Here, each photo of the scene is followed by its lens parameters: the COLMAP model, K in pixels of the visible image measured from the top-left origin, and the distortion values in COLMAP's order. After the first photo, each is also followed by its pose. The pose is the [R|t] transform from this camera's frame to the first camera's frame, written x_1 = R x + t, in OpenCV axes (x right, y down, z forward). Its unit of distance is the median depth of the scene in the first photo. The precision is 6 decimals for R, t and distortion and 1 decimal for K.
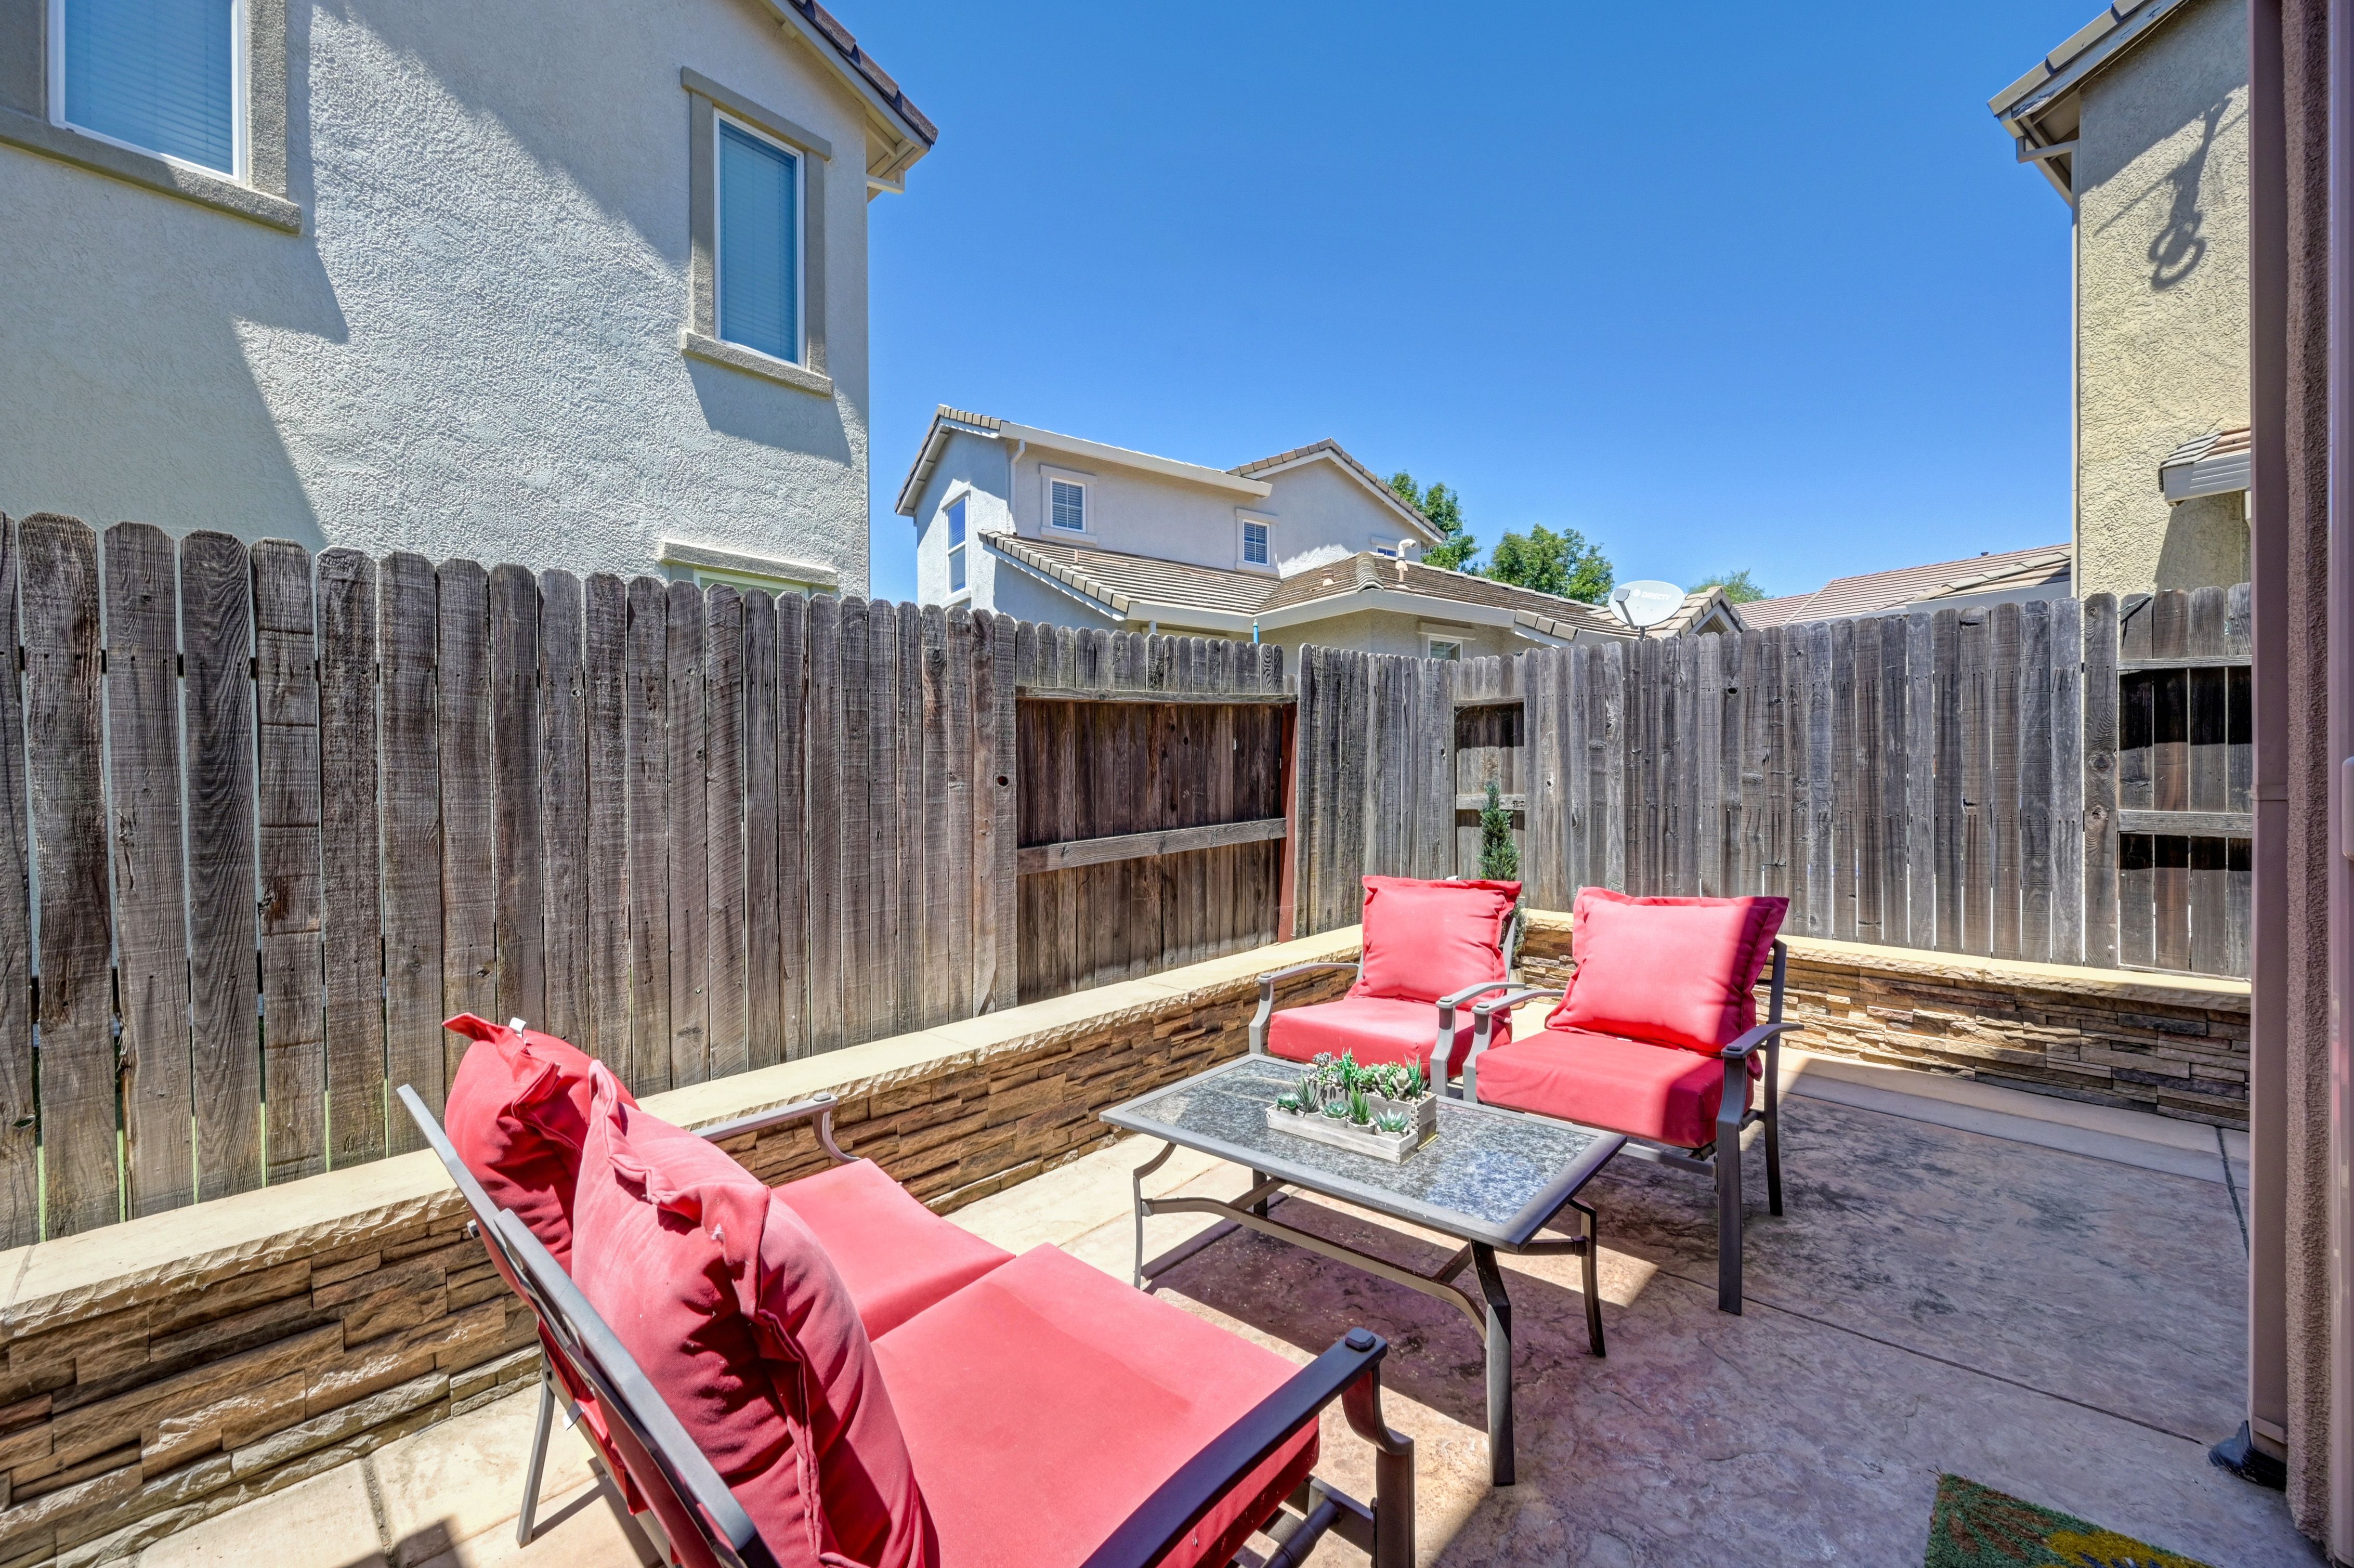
lens RADIAL K [[926.9, 0, 1185.3], [0, 926.9, 787.7], [0, 0, 1]] dist [-0.000888, -0.000038]
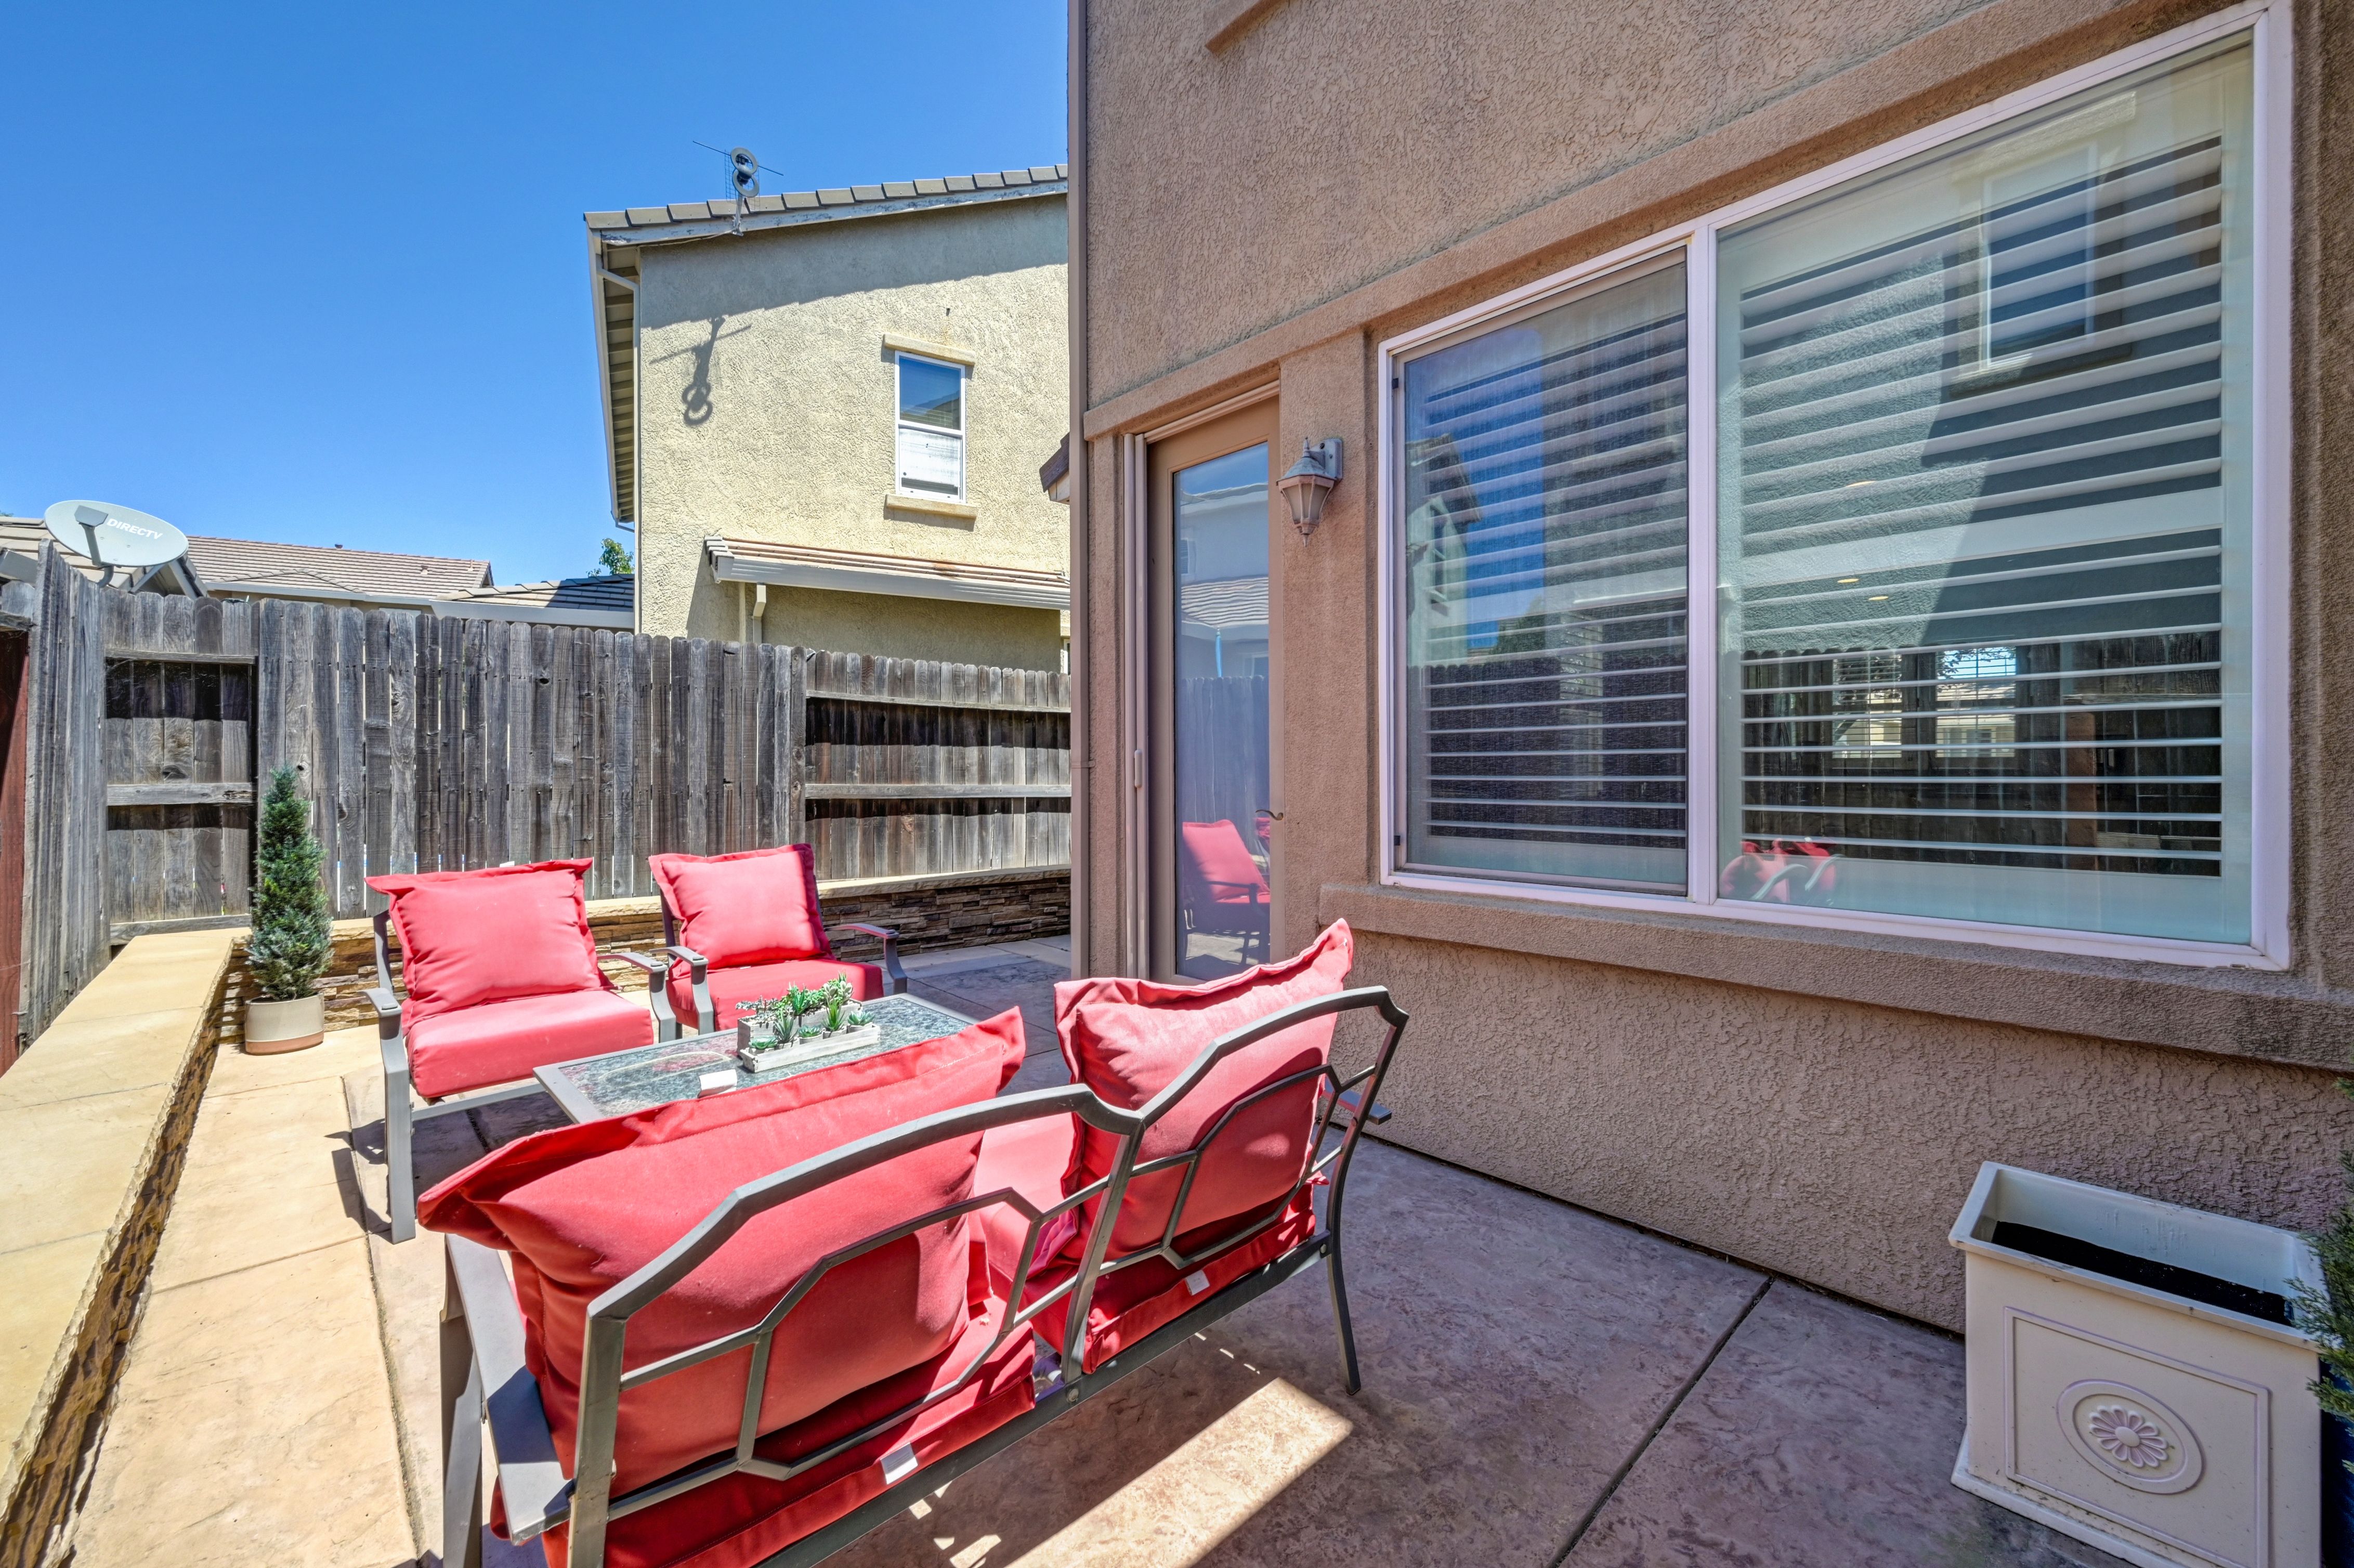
lens RADIAL K [[936.3, 0, 1180.1], [0, 936.3, 768.1], [0, 0, 1]] dist [-0.000900, -0.000052]
pose [[0.075143, 0.005947, 0.997155, -0.544674], [0.009499, 0.999933, -0.006679, 0.012720], [-0.997128, 0.009974, 0.075081, 0.235764]]
